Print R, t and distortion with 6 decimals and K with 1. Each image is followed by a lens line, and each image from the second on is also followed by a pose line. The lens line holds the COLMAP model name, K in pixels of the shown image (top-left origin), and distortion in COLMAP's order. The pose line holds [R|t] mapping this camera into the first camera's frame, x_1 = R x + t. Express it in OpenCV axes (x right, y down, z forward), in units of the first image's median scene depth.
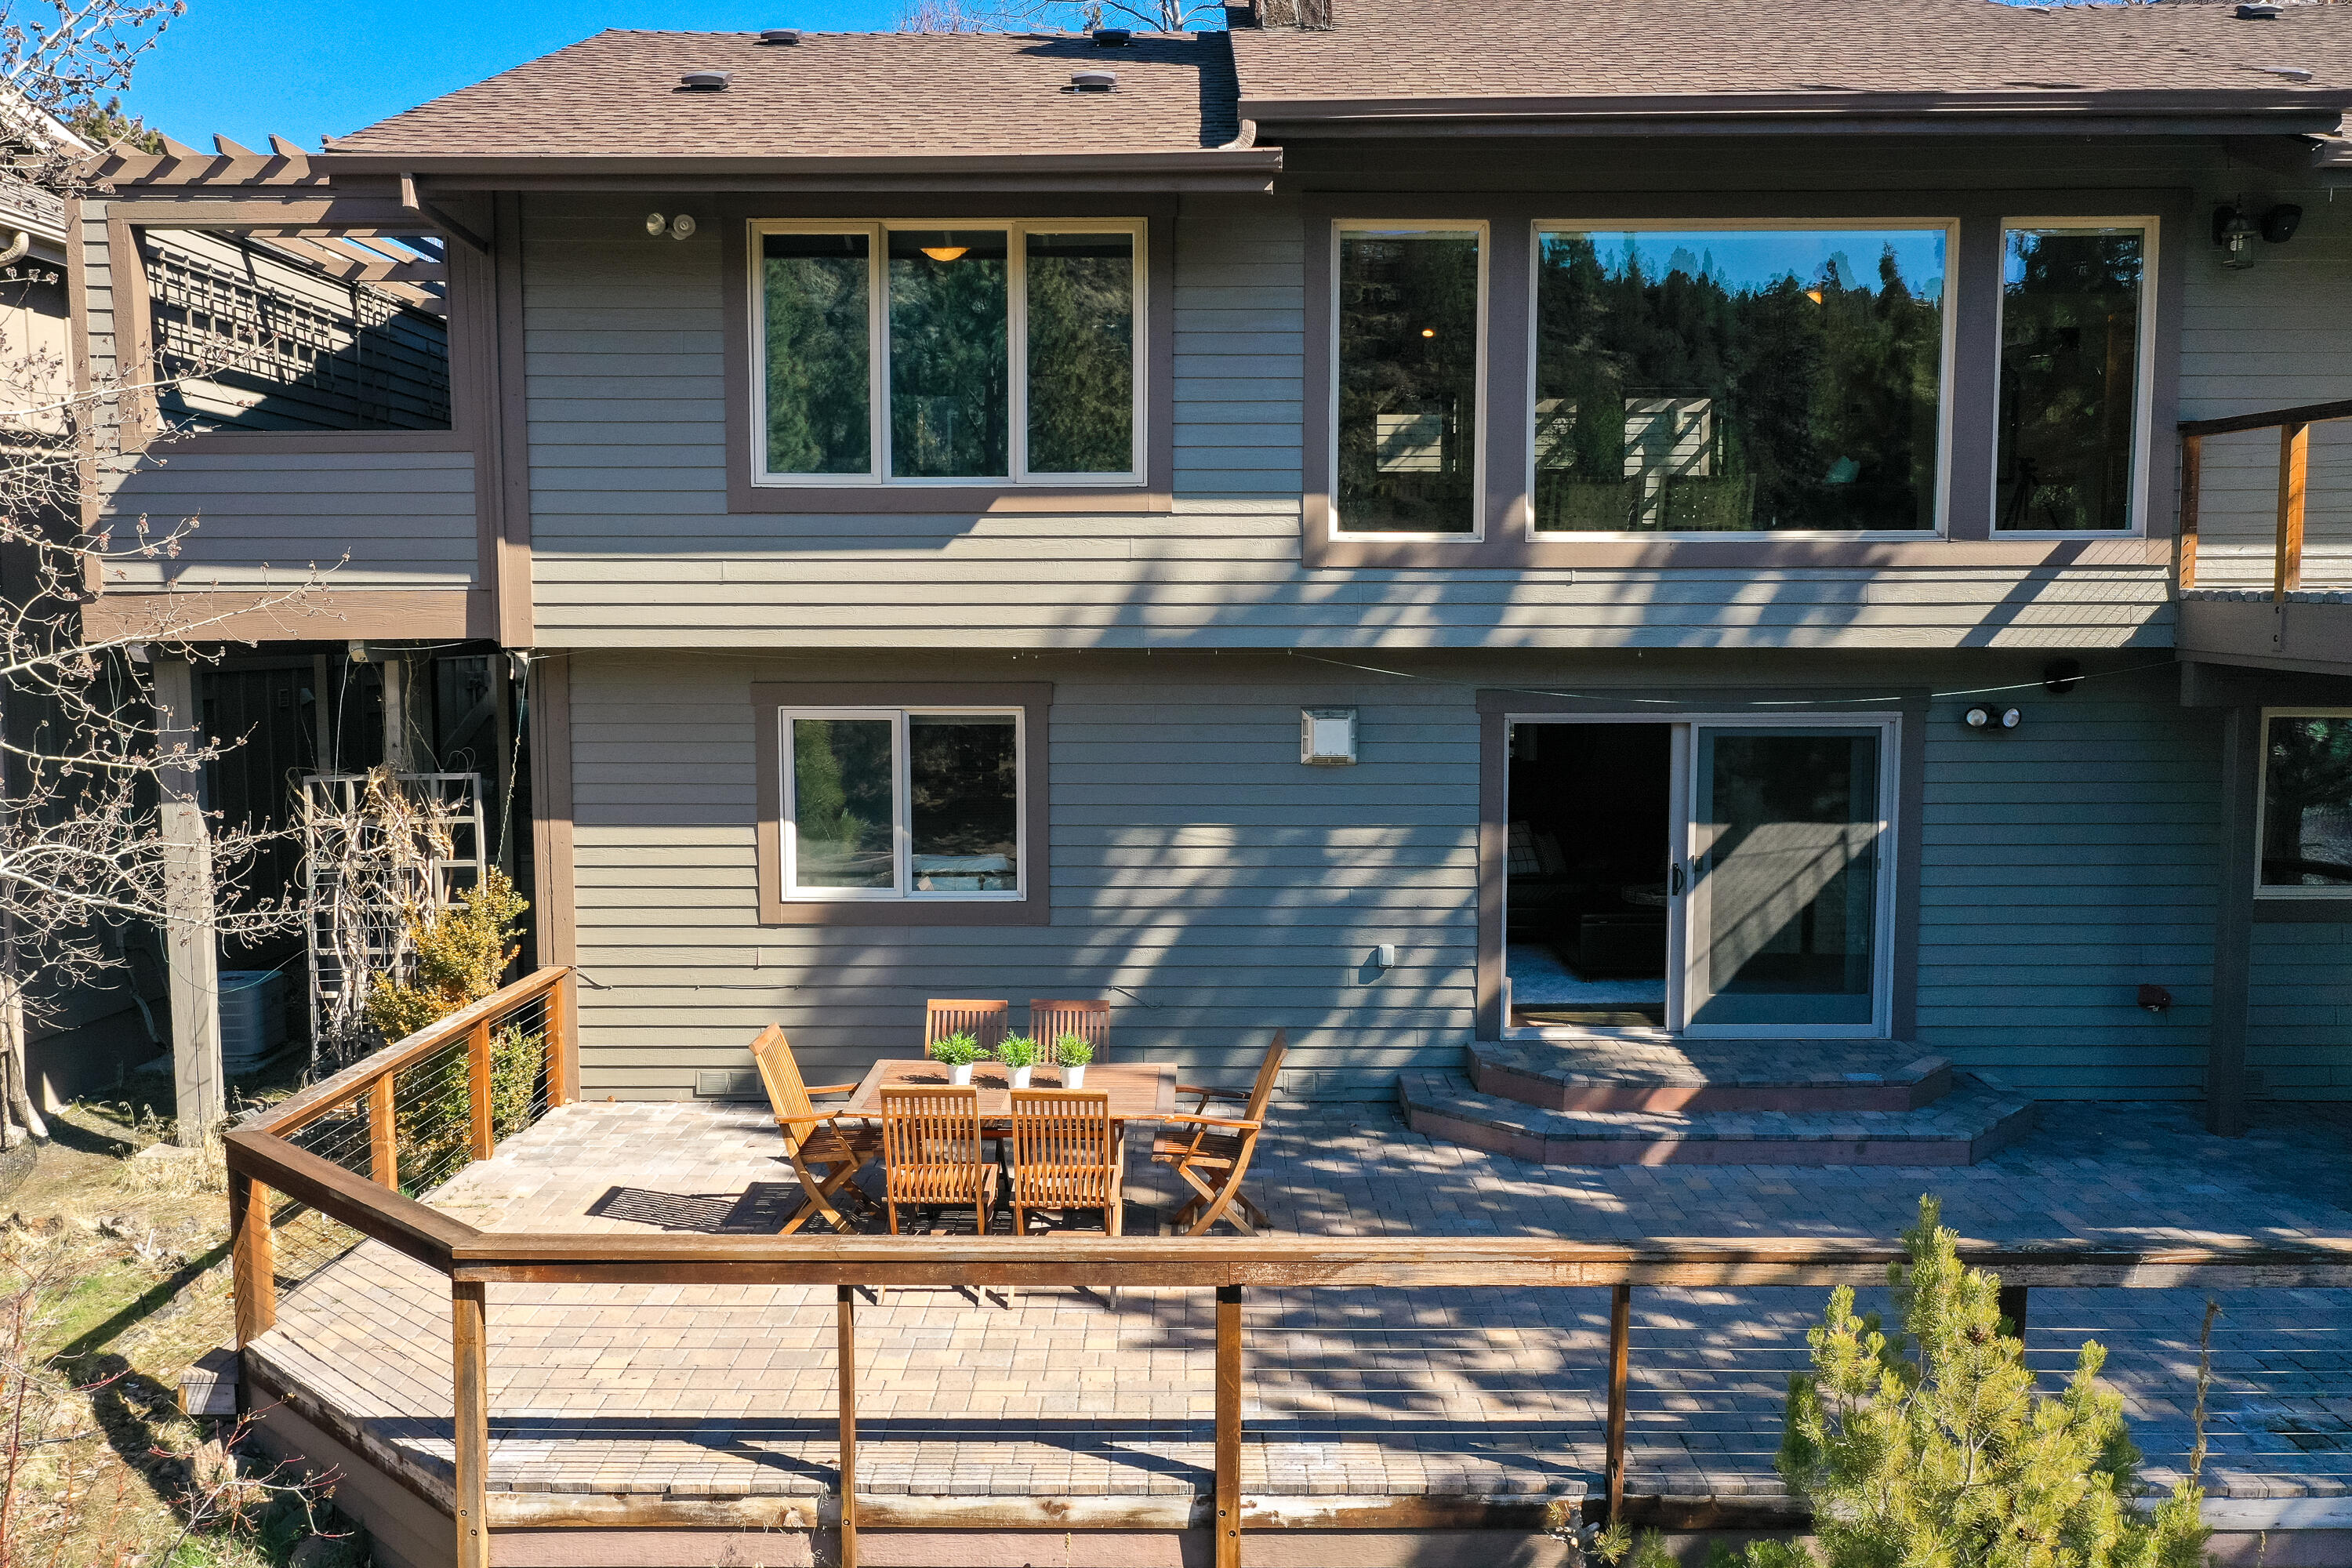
lens RADIAL K [[1835.6, 0, 1176.0], [0, 1835.6, 784.0], [0, 0, 1]] dist [0.001218, 0.002205]
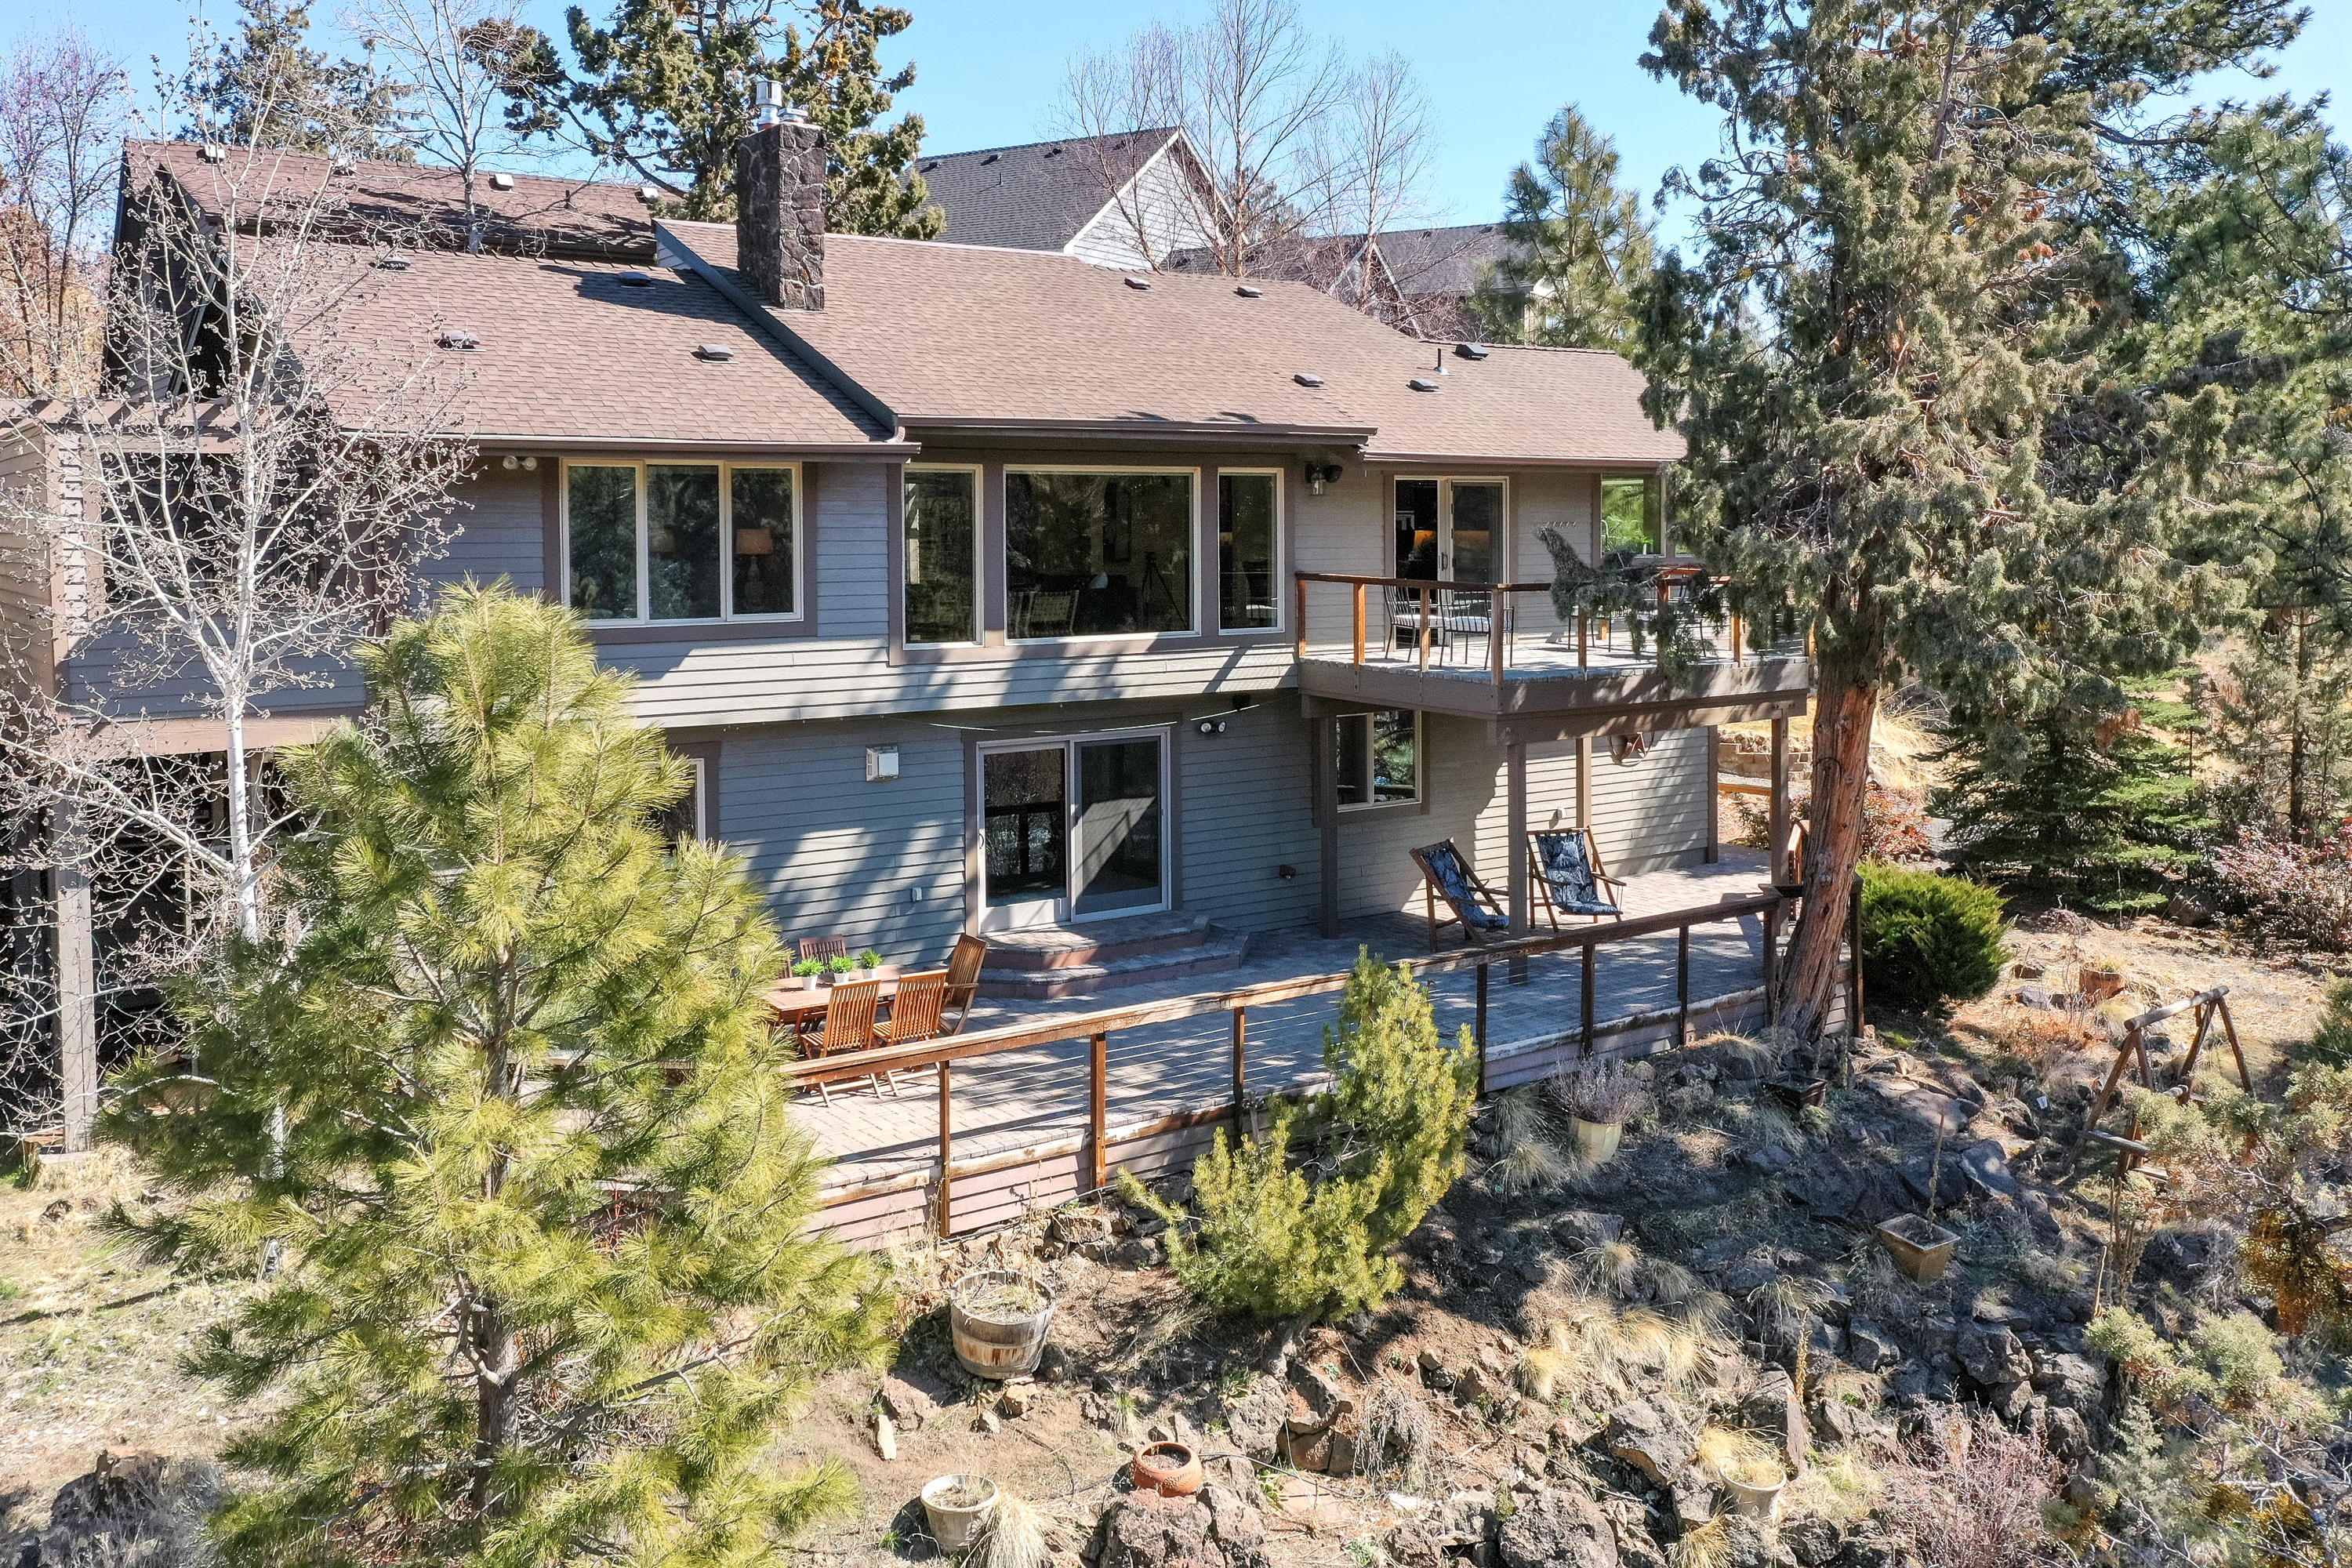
lens RADIAL K [[1888.0, 0, 1164.5], [0, 1888.0, 755.8], [0, 0, 1]] dist [-0.003210, -0.009709]
pose [[0.819504, -0.073462, 0.568346, -0.705980], [0.067776, 0.997214, 0.031169, -0.074794], [-0.569052, 0.012977, 0.822199, -0.550975]]
